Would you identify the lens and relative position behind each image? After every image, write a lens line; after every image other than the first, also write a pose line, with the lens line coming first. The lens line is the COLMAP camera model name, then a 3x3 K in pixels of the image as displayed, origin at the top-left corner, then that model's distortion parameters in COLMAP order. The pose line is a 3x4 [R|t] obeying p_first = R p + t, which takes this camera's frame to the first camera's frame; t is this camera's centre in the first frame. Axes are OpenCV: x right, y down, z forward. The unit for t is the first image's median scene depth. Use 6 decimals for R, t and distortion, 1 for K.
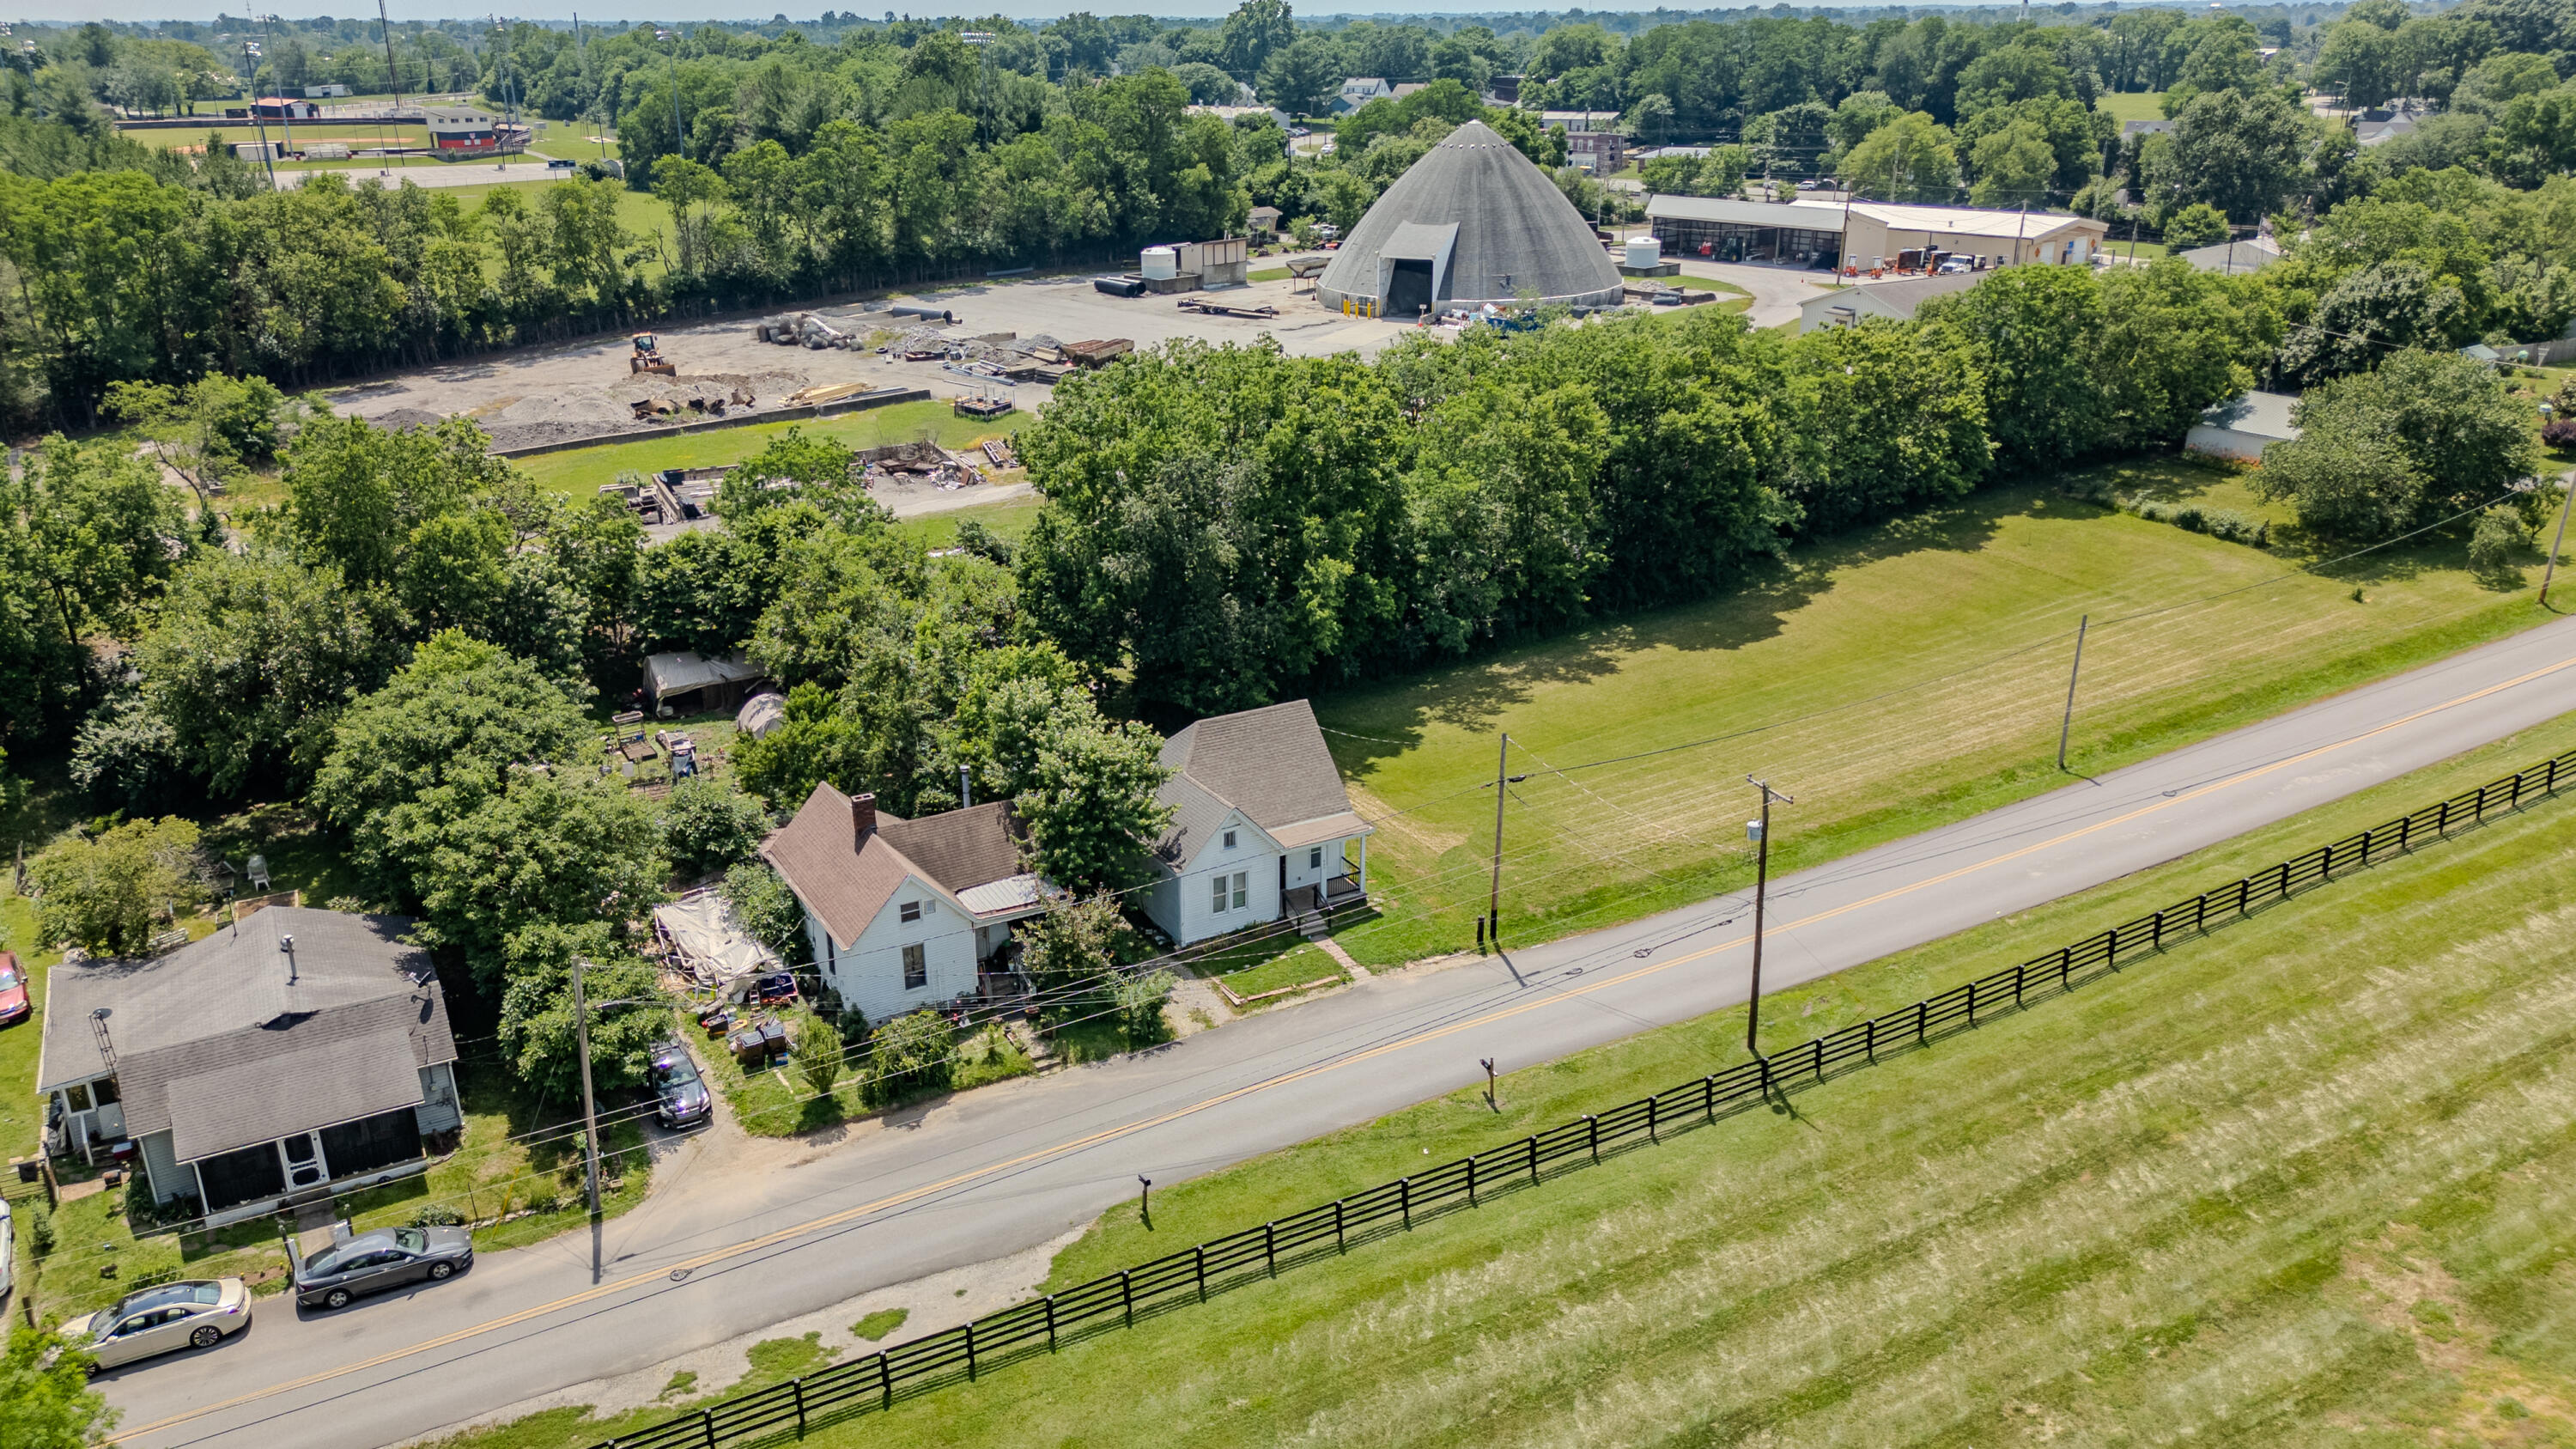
lens RADIAL K [[1930.6, 0, 1187.0], [0, 1930.6, 811.1], [0, 0, 1]] dist [0.055960, -0.060105]
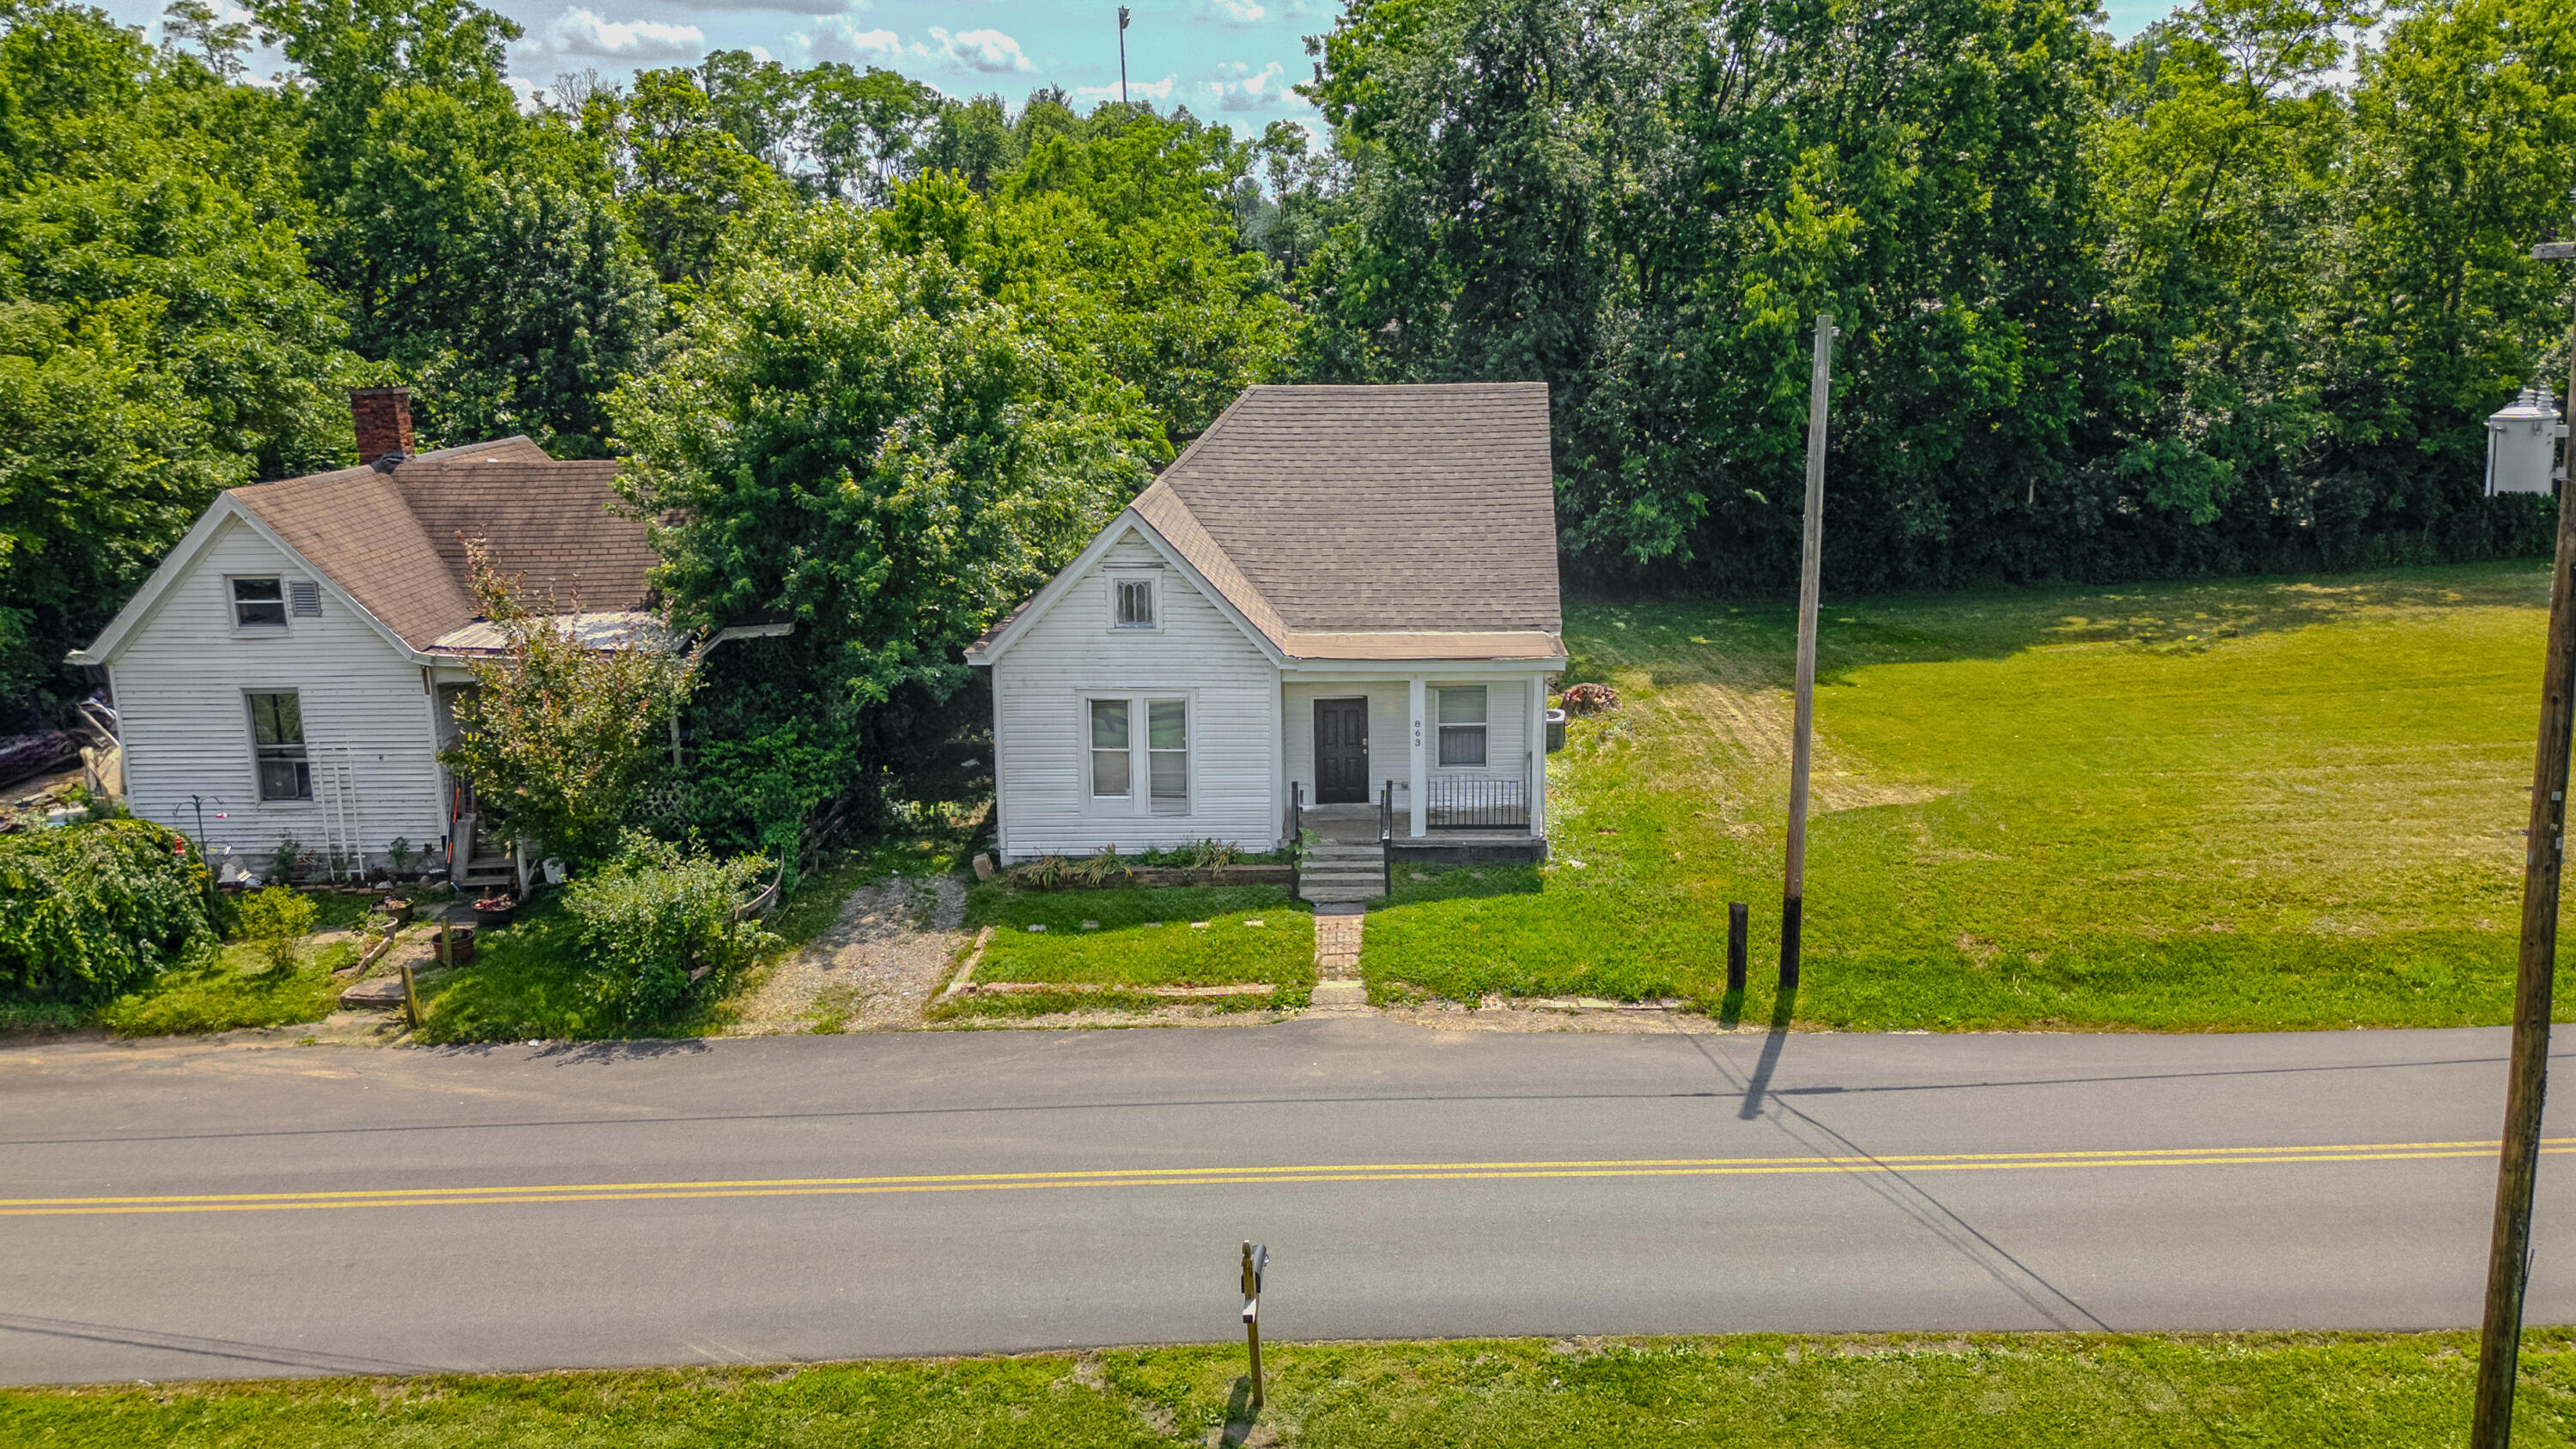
lens RADIAL K [[1956.5, 0, 1380.6], [0, 1956.5, 809.0], [0, 0, 1]] dist [0.046814, -0.072511]
pose [[0.884348, 0.131741, -0.447855, 0.212224], [-0.186934, 0.979016, -0.081137, 0.066003], [0.427768, 0.155473, 0.890417, 0.575255]]
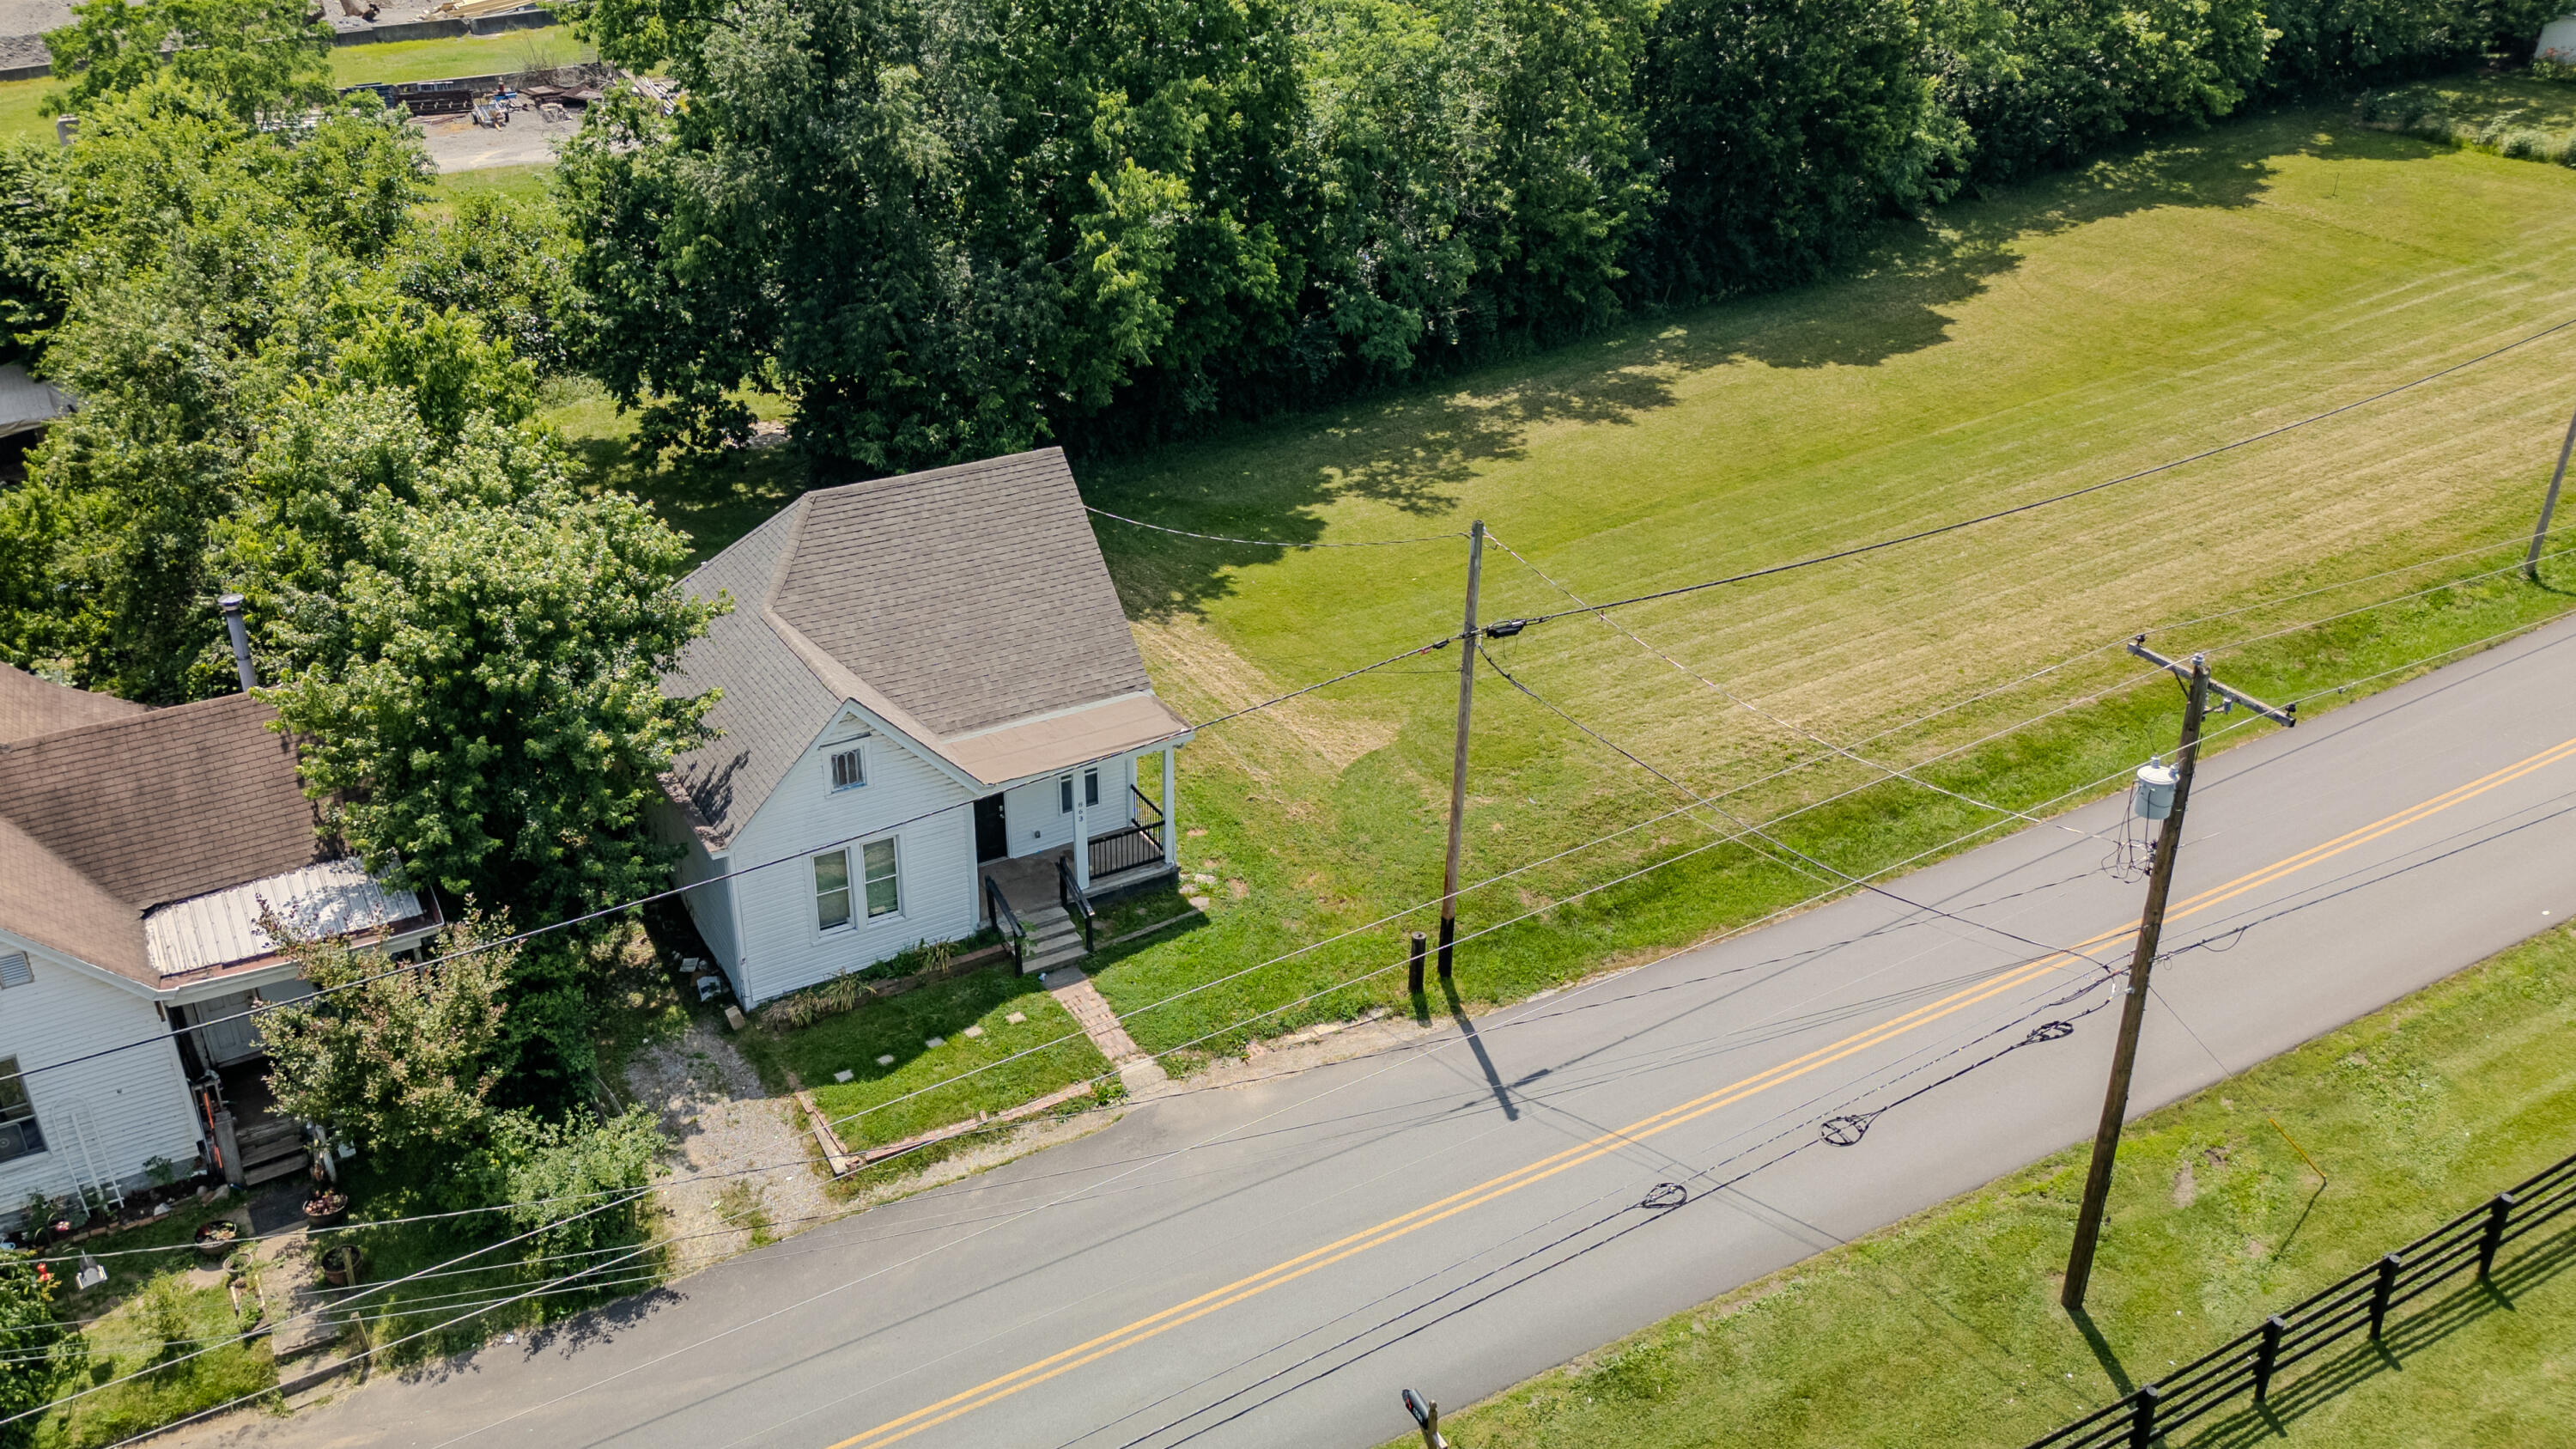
lens RADIAL K [[1930.6, 0, 1187.0], [0, 1930.6, 811.1], [0, 0, 1]] dist [0.055960, -0.060105]
pose [[0.999823, -0.004495, 0.018258, 0.077904], [0.002321, 0.993083, 0.117390, -0.023109], [-0.018660, -0.117326, 0.992918, 0.482462]]
